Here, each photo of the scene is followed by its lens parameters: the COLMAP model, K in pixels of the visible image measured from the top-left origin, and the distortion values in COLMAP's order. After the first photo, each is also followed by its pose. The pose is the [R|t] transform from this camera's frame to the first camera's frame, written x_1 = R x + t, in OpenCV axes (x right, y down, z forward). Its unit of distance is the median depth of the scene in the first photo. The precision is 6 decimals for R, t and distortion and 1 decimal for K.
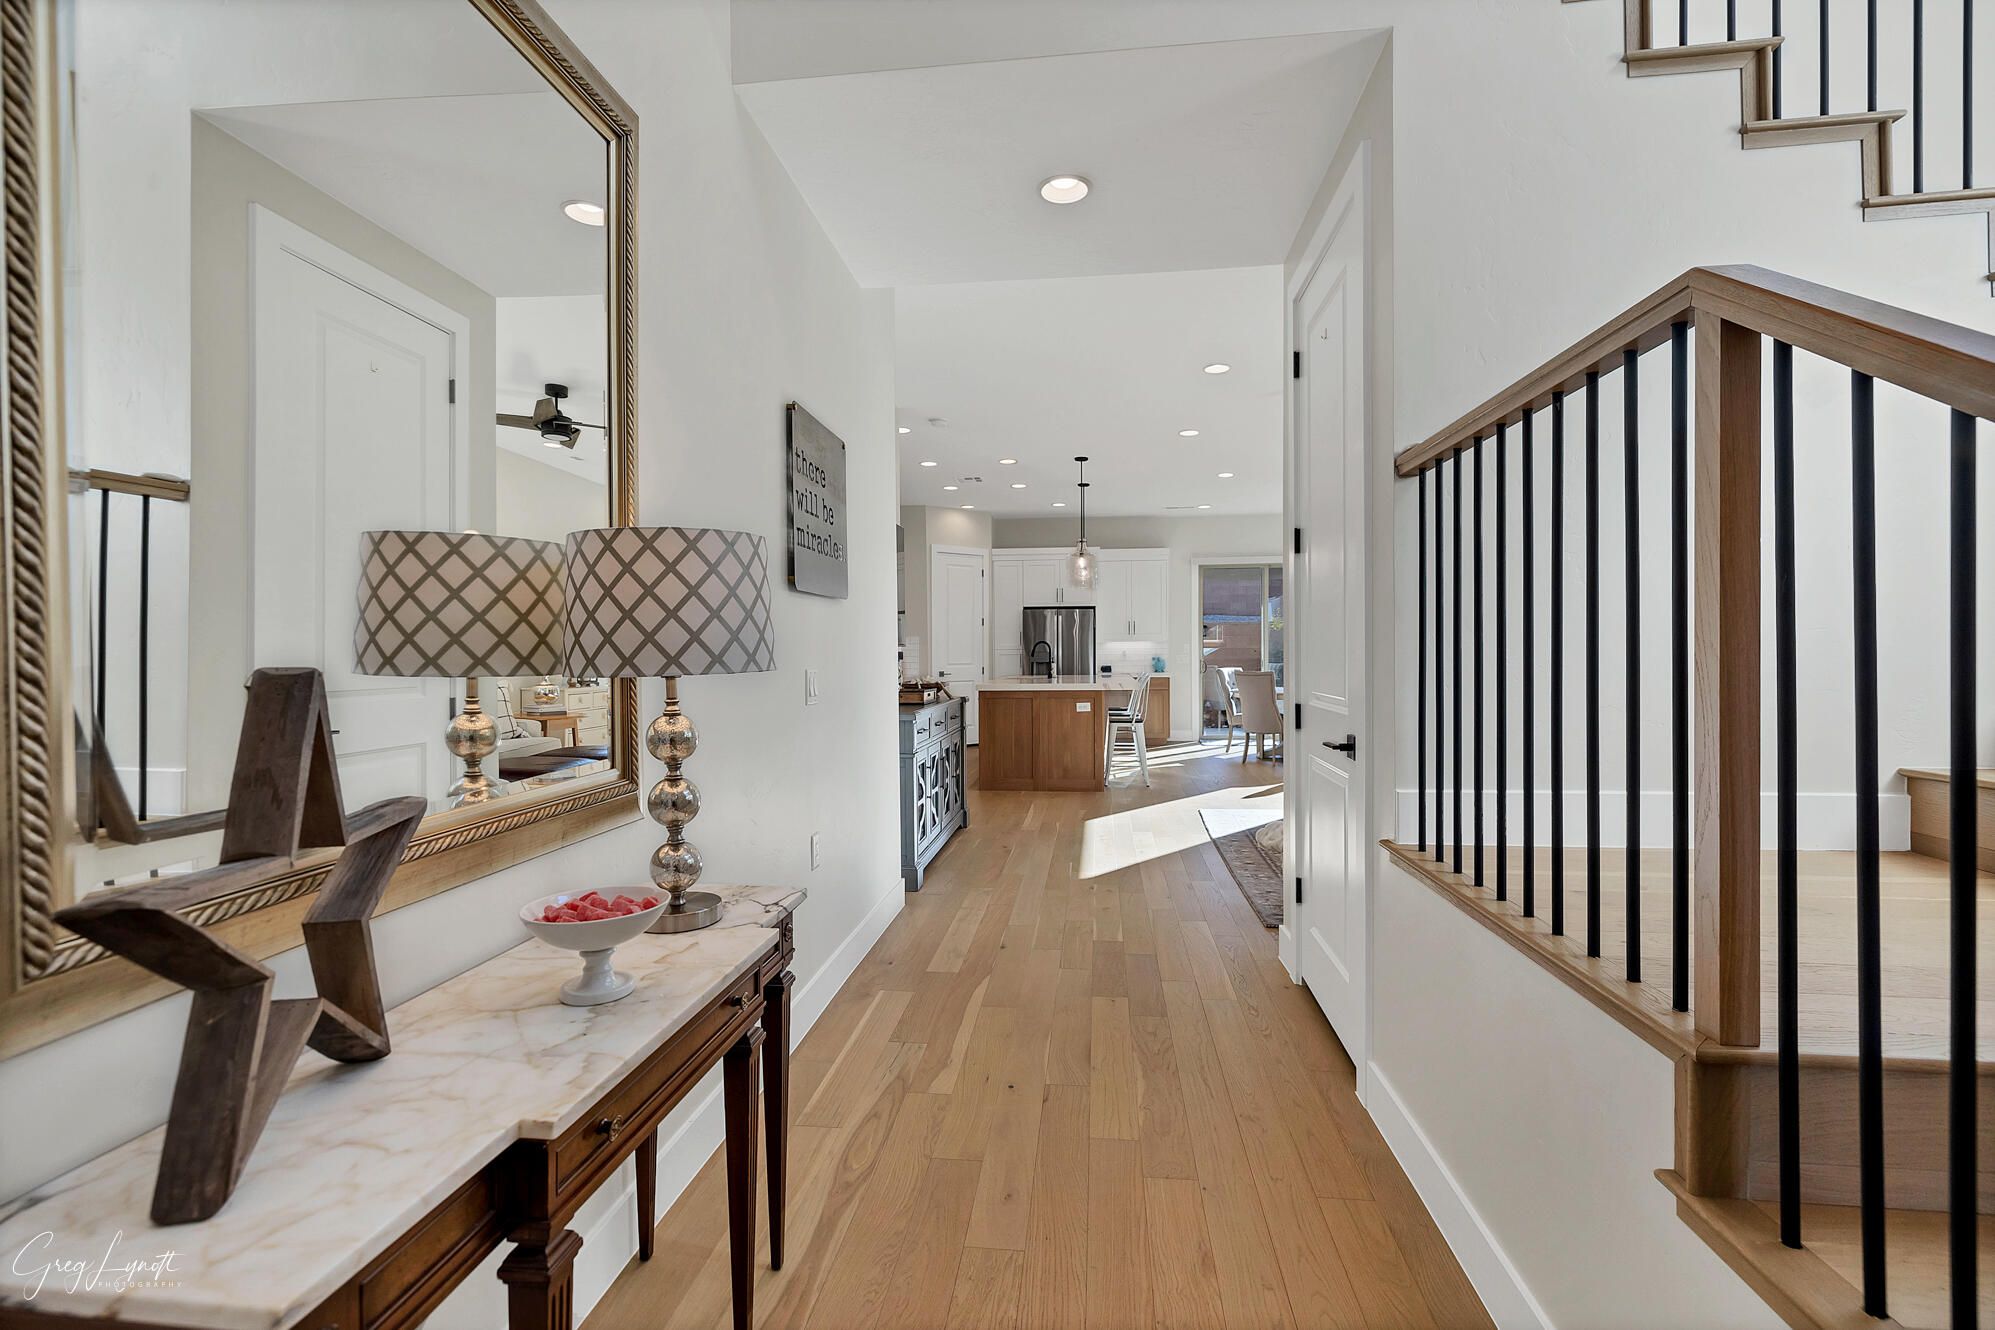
lens RADIAL K [[862.6, 0, 1000.2], [0, 862.6, 656.5], [0, 0, 1]] dist [0.000551, 0.000846]
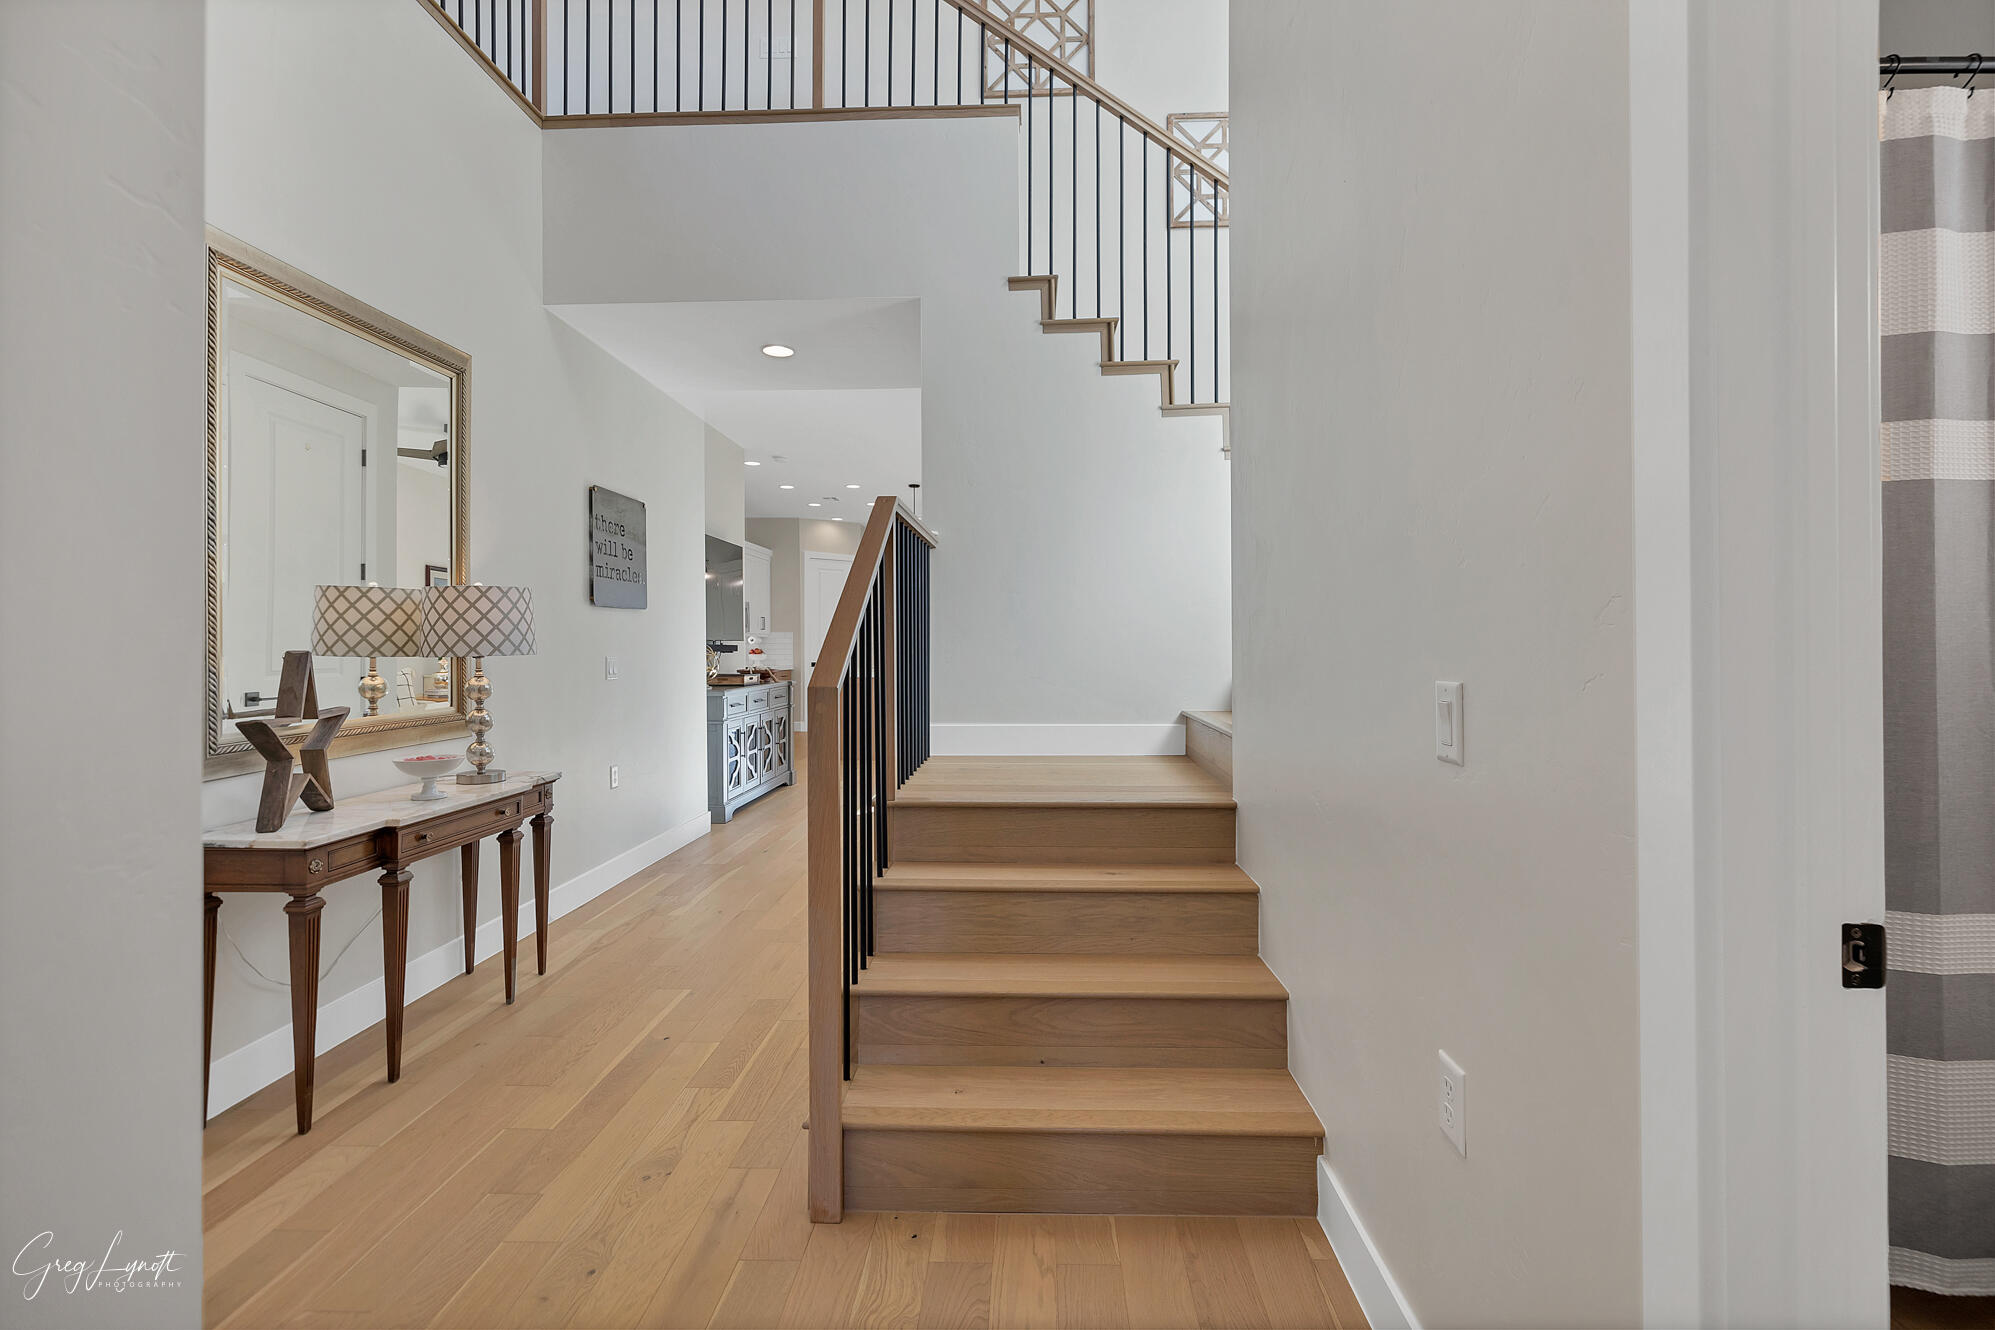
lens RADIAL K [[862.6, 0, 1009.6], [0, 862.6, 638.9], [0, 0, 1]] dist [0.000551, 0.000846]
pose [[0.996795, 0.005049, 0.079839, 0.676189], [-0.004032, 0.999909, -0.012891, 0.001430], [-0.079897, 0.012527, 0.996724, -1.074783]]
